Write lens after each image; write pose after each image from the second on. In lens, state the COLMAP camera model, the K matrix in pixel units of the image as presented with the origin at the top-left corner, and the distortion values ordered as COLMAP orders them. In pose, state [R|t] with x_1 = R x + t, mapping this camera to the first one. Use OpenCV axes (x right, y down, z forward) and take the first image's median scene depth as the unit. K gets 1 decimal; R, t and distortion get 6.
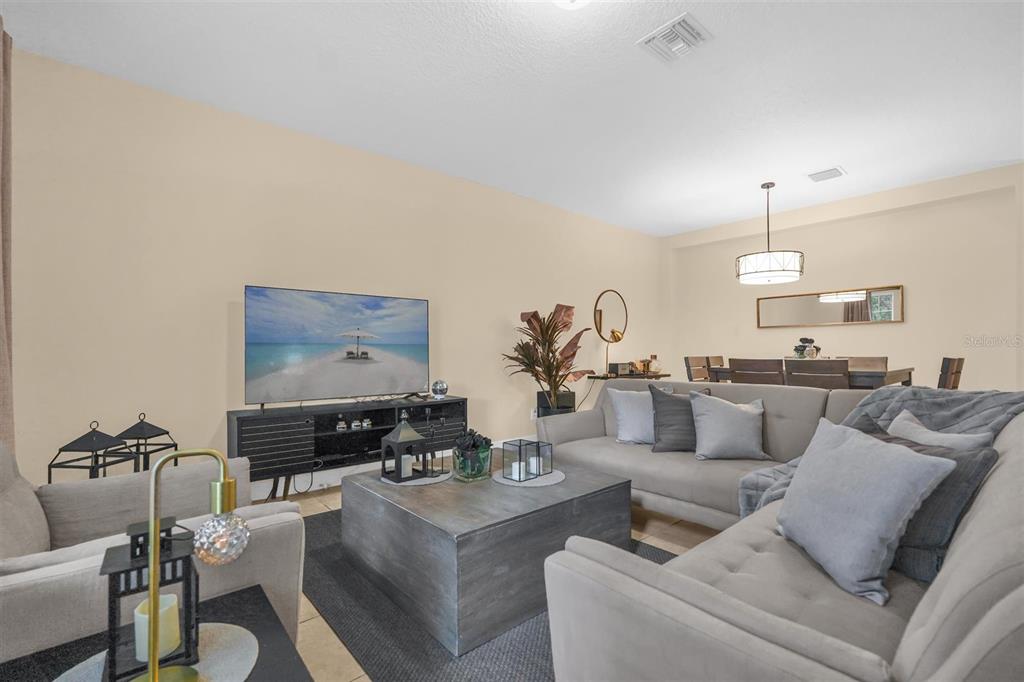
lens RADIAL K [[461.0, 0, 510.0], [0, 461.0, 344.4], [0, 0, 1]] dist [0.000567, 0.000319]
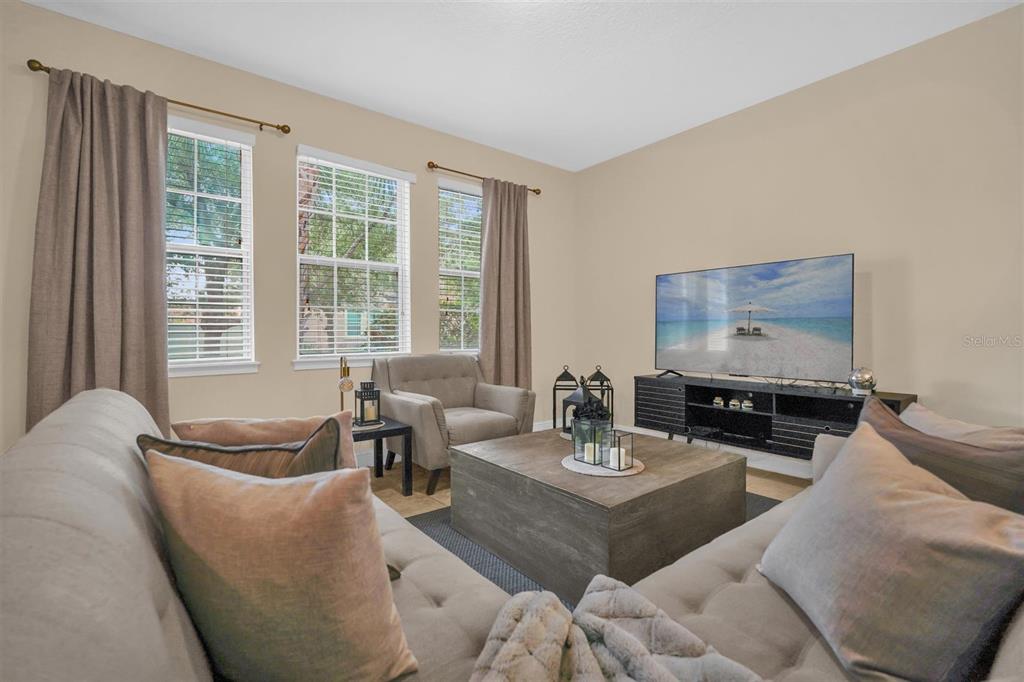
lens RADIAL K [[459.1, 0, 508.3], [0, 459.1, 334.0], [0, 0, 1]] dist [-0.000193, 0.000471]
pose [[-0.036873, 0.009946, -0.999270, 0.612921], [0.015714, 0.999833, 0.009372, 0.012874], [0.999196, -0.015357, -0.037023, 0.554119]]
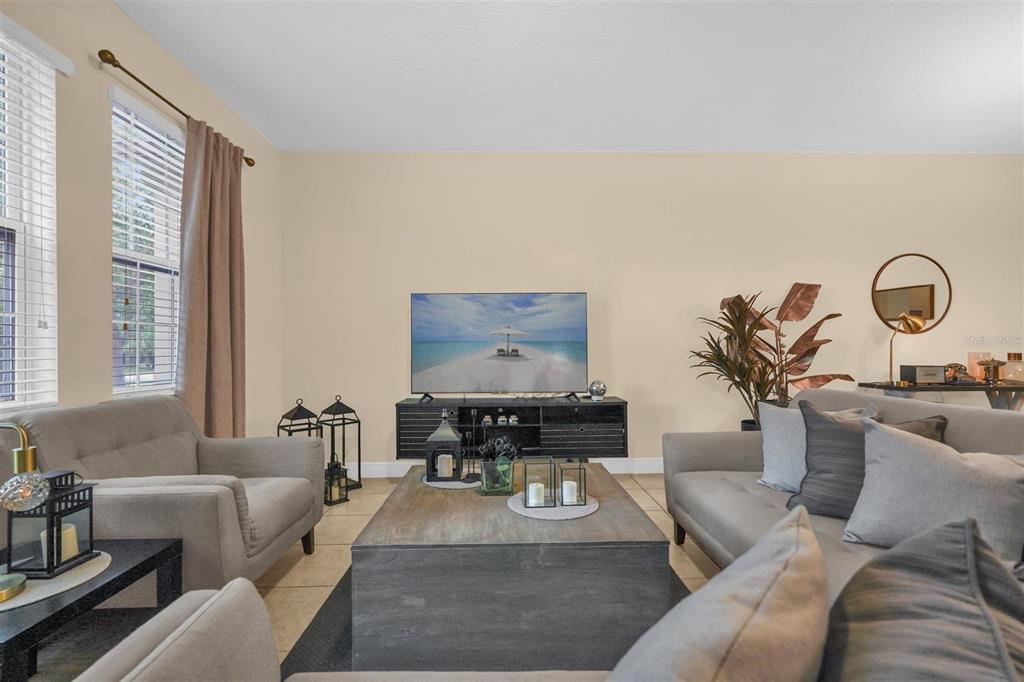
lens RADIAL K [[461.0, 0, 510.0], [0, 461.0, 344.4], [0, 0, 1]] dist [0.000567, 0.000319]
pose [[0.772246, -0.006188, -0.635293, 0.325790], [0.012769, 0.999902, 0.005782, -0.000126], [0.635195, -0.012577, 0.772250, 0.212754]]
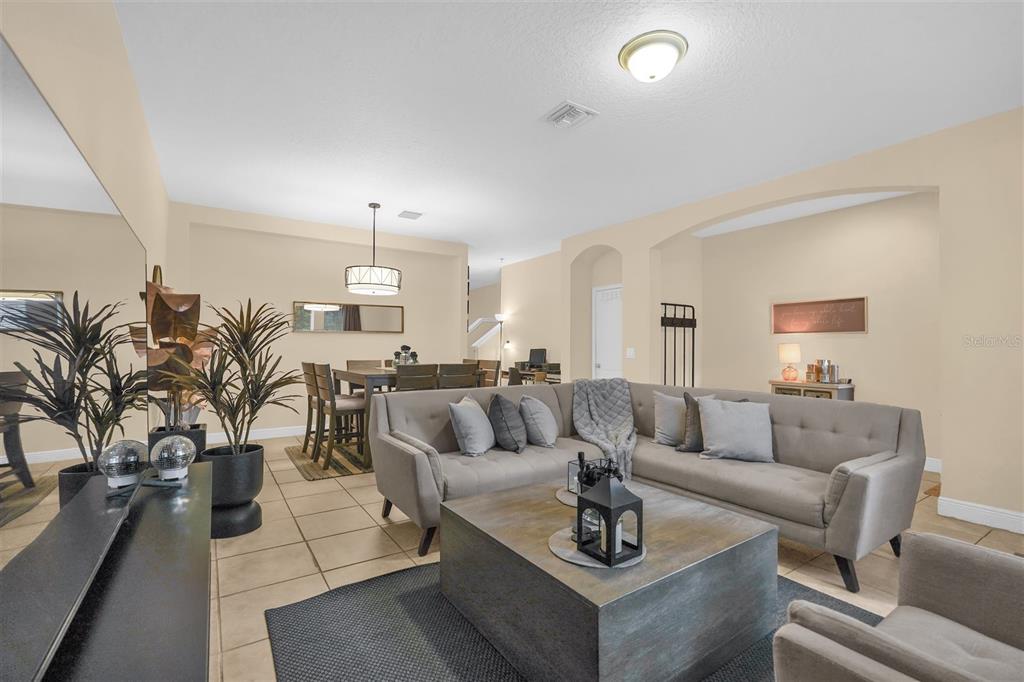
lens RADIAL K [[461.0, 0, 510.0], [0, 461.0, 344.4], [0, 0, 1]] dist [0.000567, 0.000319]
pose [[0.114945, 0.001634, 0.993370, -0.622682], [-0.016339, 0.999866, 0.000246, -0.024438], [-0.993237, -0.016259, 0.114957, 0.692020]]
